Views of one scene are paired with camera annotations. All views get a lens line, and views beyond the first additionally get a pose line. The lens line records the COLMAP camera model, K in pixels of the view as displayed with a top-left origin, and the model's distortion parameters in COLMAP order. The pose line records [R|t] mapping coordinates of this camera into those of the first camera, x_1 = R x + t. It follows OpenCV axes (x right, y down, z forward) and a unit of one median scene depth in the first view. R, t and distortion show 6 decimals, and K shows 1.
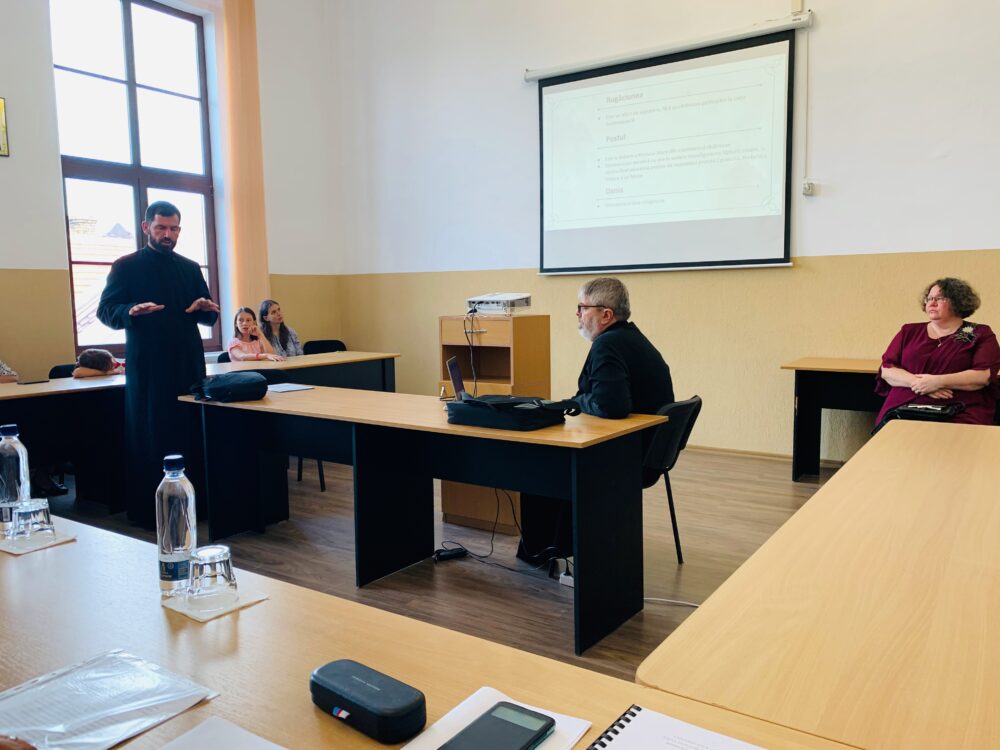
lens RADIAL K [[767.5, 0, 500.0], [0, 767.5, 375.0], [0, 0, 1]] dist [0.002467, -0.011235]
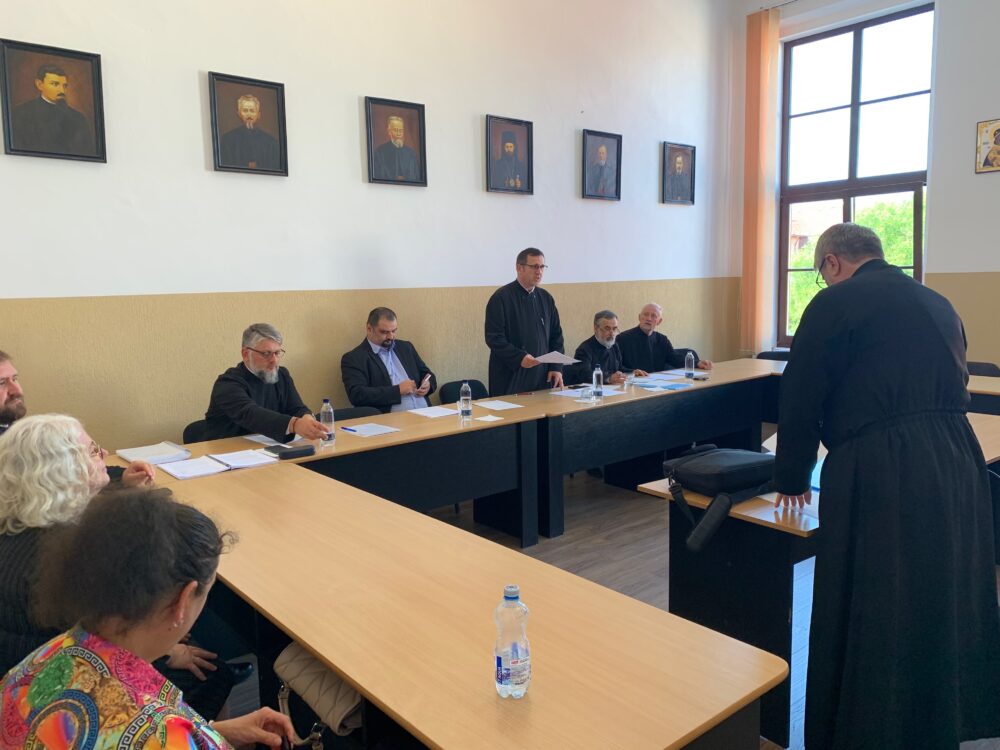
lens RADIAL K [[767.5, 0, 500.0], [0, 767.5, 375.0], [0, 0, 1]] dist [0.002467, -0.011235]
pose [[-0.259116, 0.133552, -0.956568, 0.426144], [-0.088906, 0.982891, 0.161310, -0.078311], [0.961746, 0.126842, -0.242809, 0.486384]]
